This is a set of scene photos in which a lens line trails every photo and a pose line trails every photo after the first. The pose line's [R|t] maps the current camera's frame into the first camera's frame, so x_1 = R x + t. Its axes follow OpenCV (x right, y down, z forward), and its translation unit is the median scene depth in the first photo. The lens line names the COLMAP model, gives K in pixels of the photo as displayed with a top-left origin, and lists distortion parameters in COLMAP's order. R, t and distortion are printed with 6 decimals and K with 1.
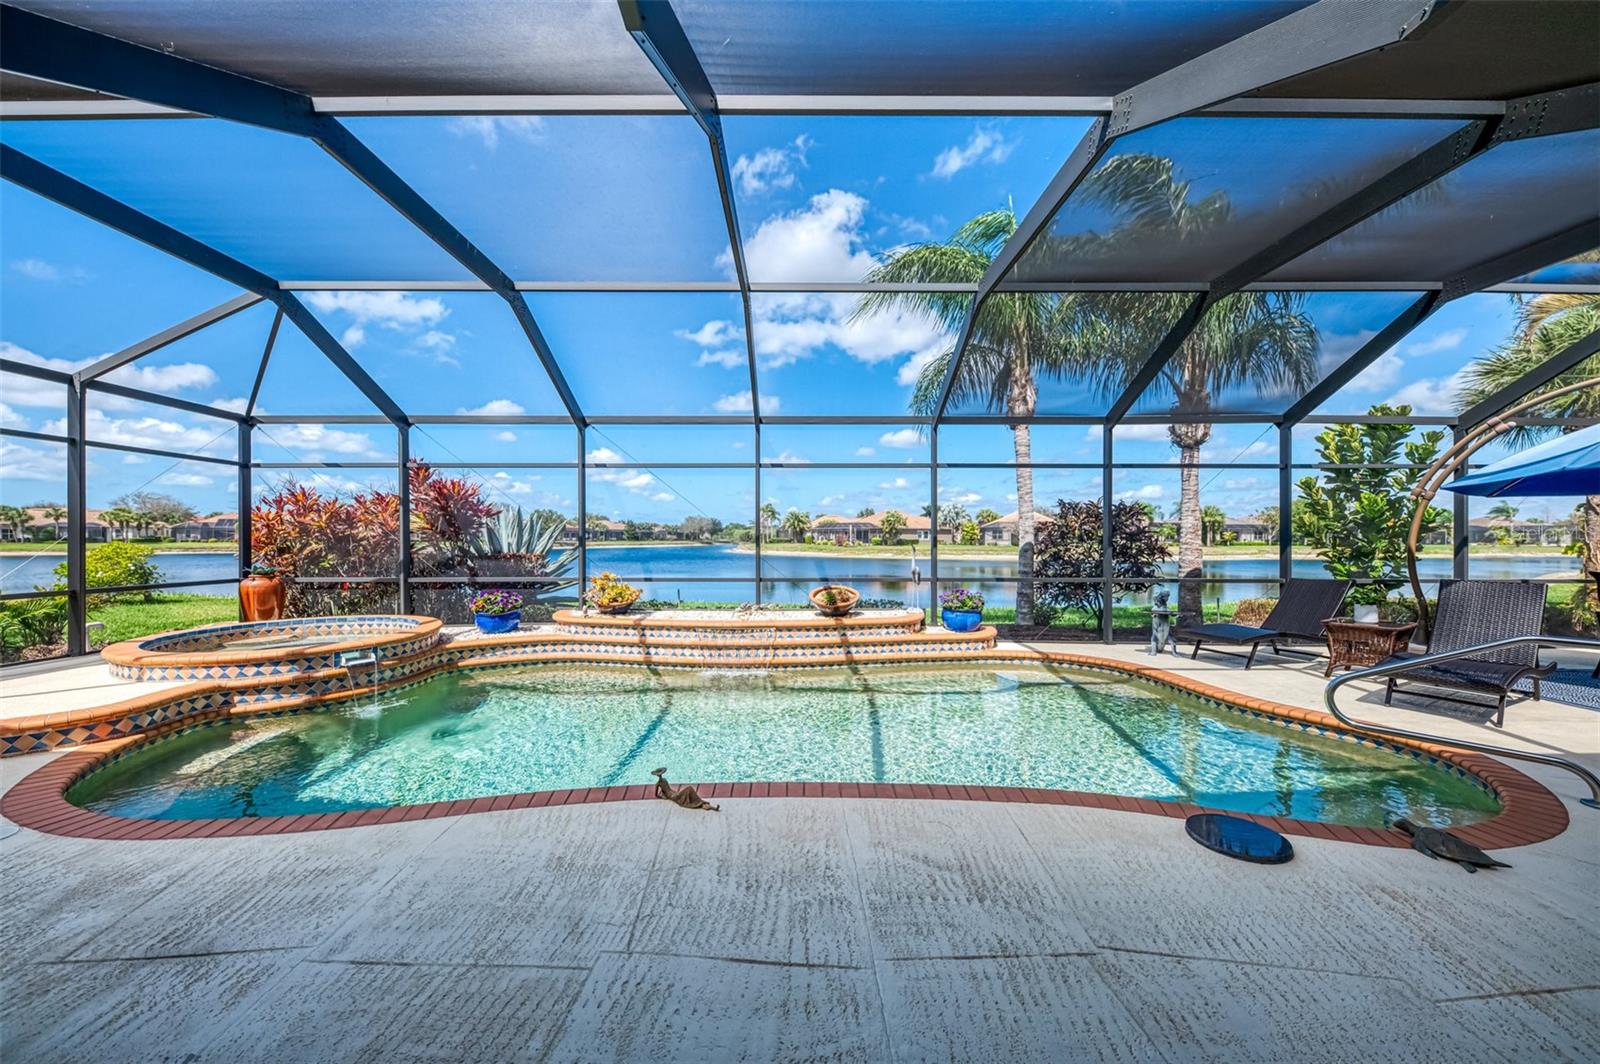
lens RADIAL K [[560.4, 0, 796.9], [0, 560.4, 533.2], [0, 0, 1]] dist [-0.000057, -0.000687]
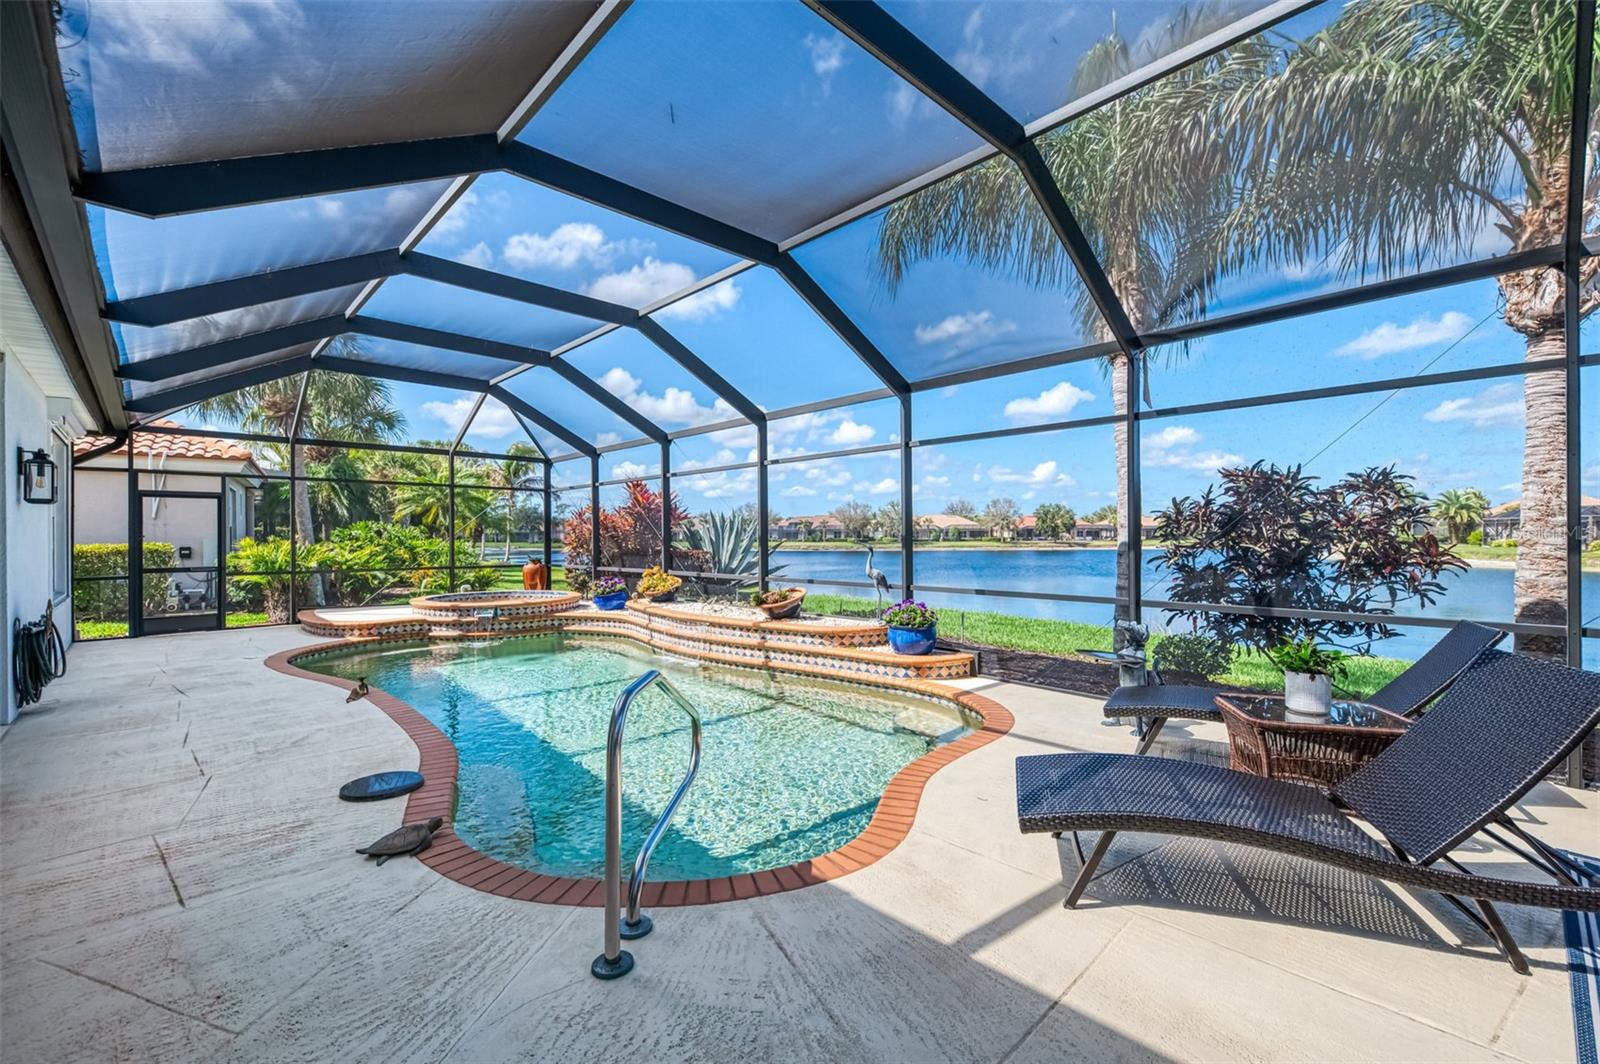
lens RADIAL K [[682.7, 0, 798.5], [0, 682.7, 543.3], [0, 0, 1]] dist [0.018414, 0.001140]
pose [[0.681793, 0.003454, -0.731537, 0.069586], [0.009400, 0.999865, 0.013482, 0.000493], [0.731485, -0.016068, 0.681668, 0.018703]]
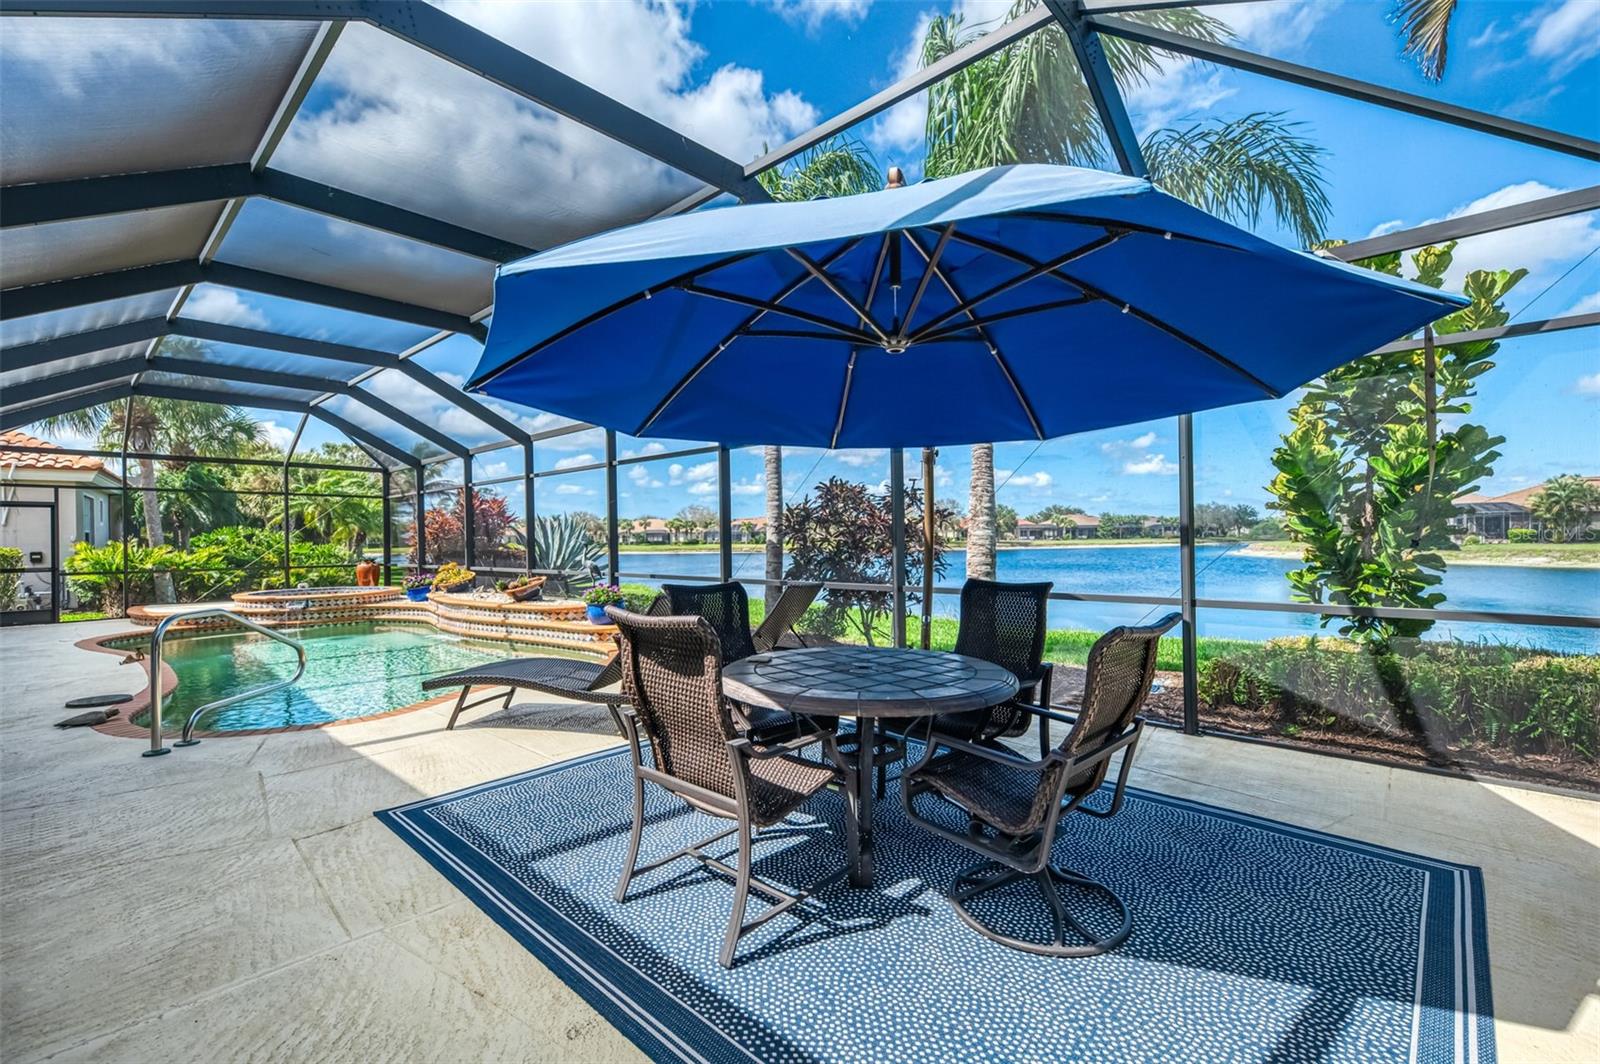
lens RADIAL K [[701.9, 0, 802.5], [0, 701.9, 542.6], [0, 0, 1]] dist [0.015276, -0.000381]
pose [[0.729579, -0.006942, -0.683861, 0.113298], [0.018696, 0.999777, 0.009796, 0.001660], [0.683641, -0.019933, 0.729546, 0.025133]]
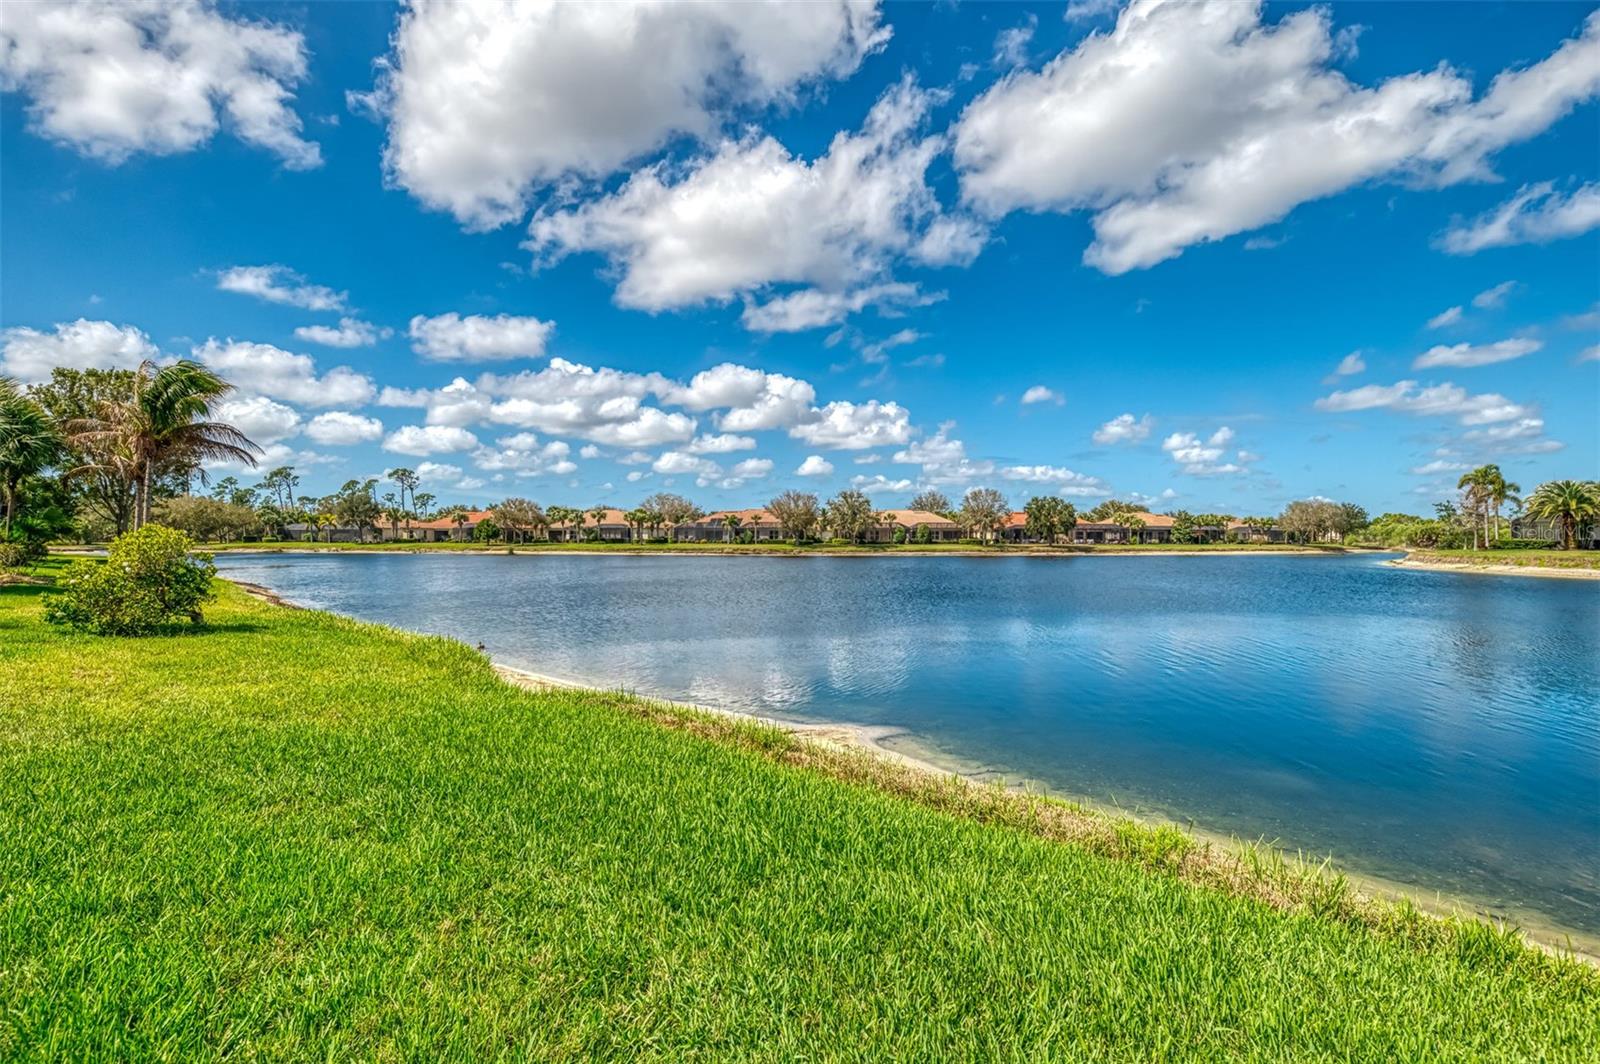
lens RADIAL K [[807.4, 0, 814.4], [0, 807.4, 544.7], [0, 0, 1]] dist [0.026123, -0.000188]
pose [[0.749644, 0.004753, -0.661824, -0.027489], [0.003626, 0.999930, 0.011289, 0.004372], [0.661831, -0.010863, 0.749574, 0.143070]]
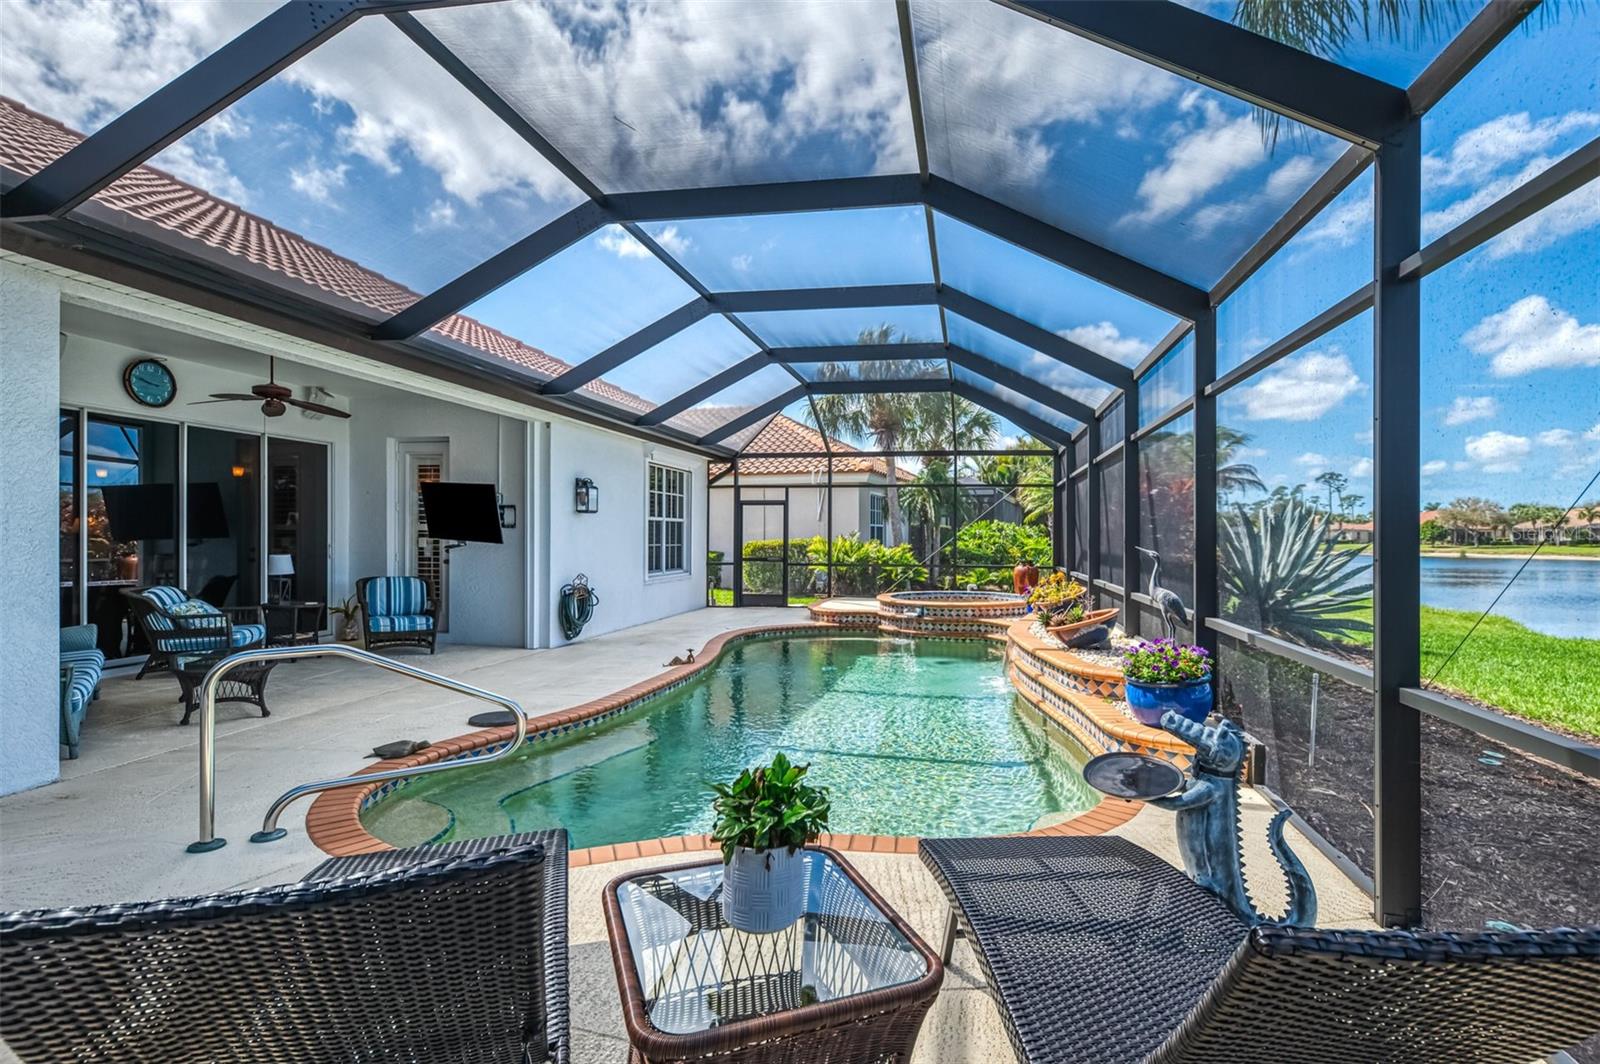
lens RADIAL K [[767.2, 0, 839.2], [0, 767.2, 537.0], [0, 0, 1]] dist [0.008116, 0.000489]
pose [[-0.180191, -0.002135, -0.983629, 0.078275], [0.003595, 0.999990, -0.002829, 0.001084], [0.983625, -0.004046, -0.180182, 0.066744]]
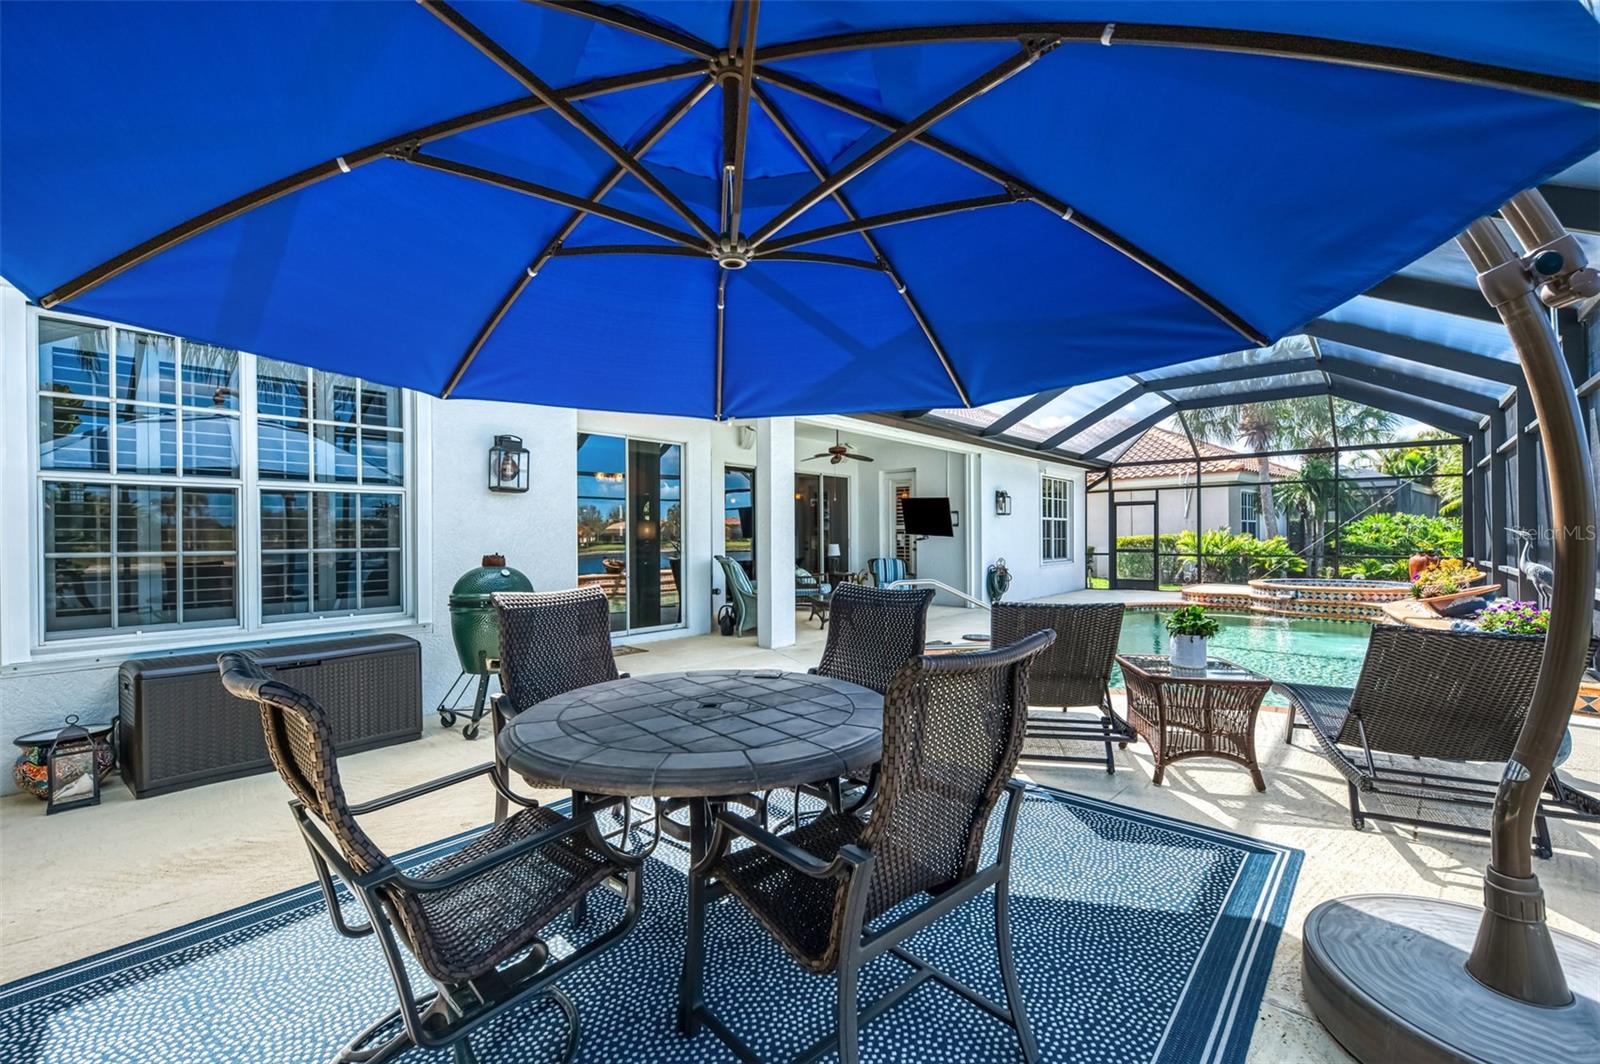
lens RADIAL K [[682.7, 0, 818.9], [0, 682.7, 542.1], [0, 0, 1]] dist [0.018414, 0.001140]
pose [[-0.638689, 0.007197, -0.769432, 0.105876], [0.012557, 0.999921, -0.001071, 0.002286], [0.769363, -0.010346, -0.638728, 0.070851]]
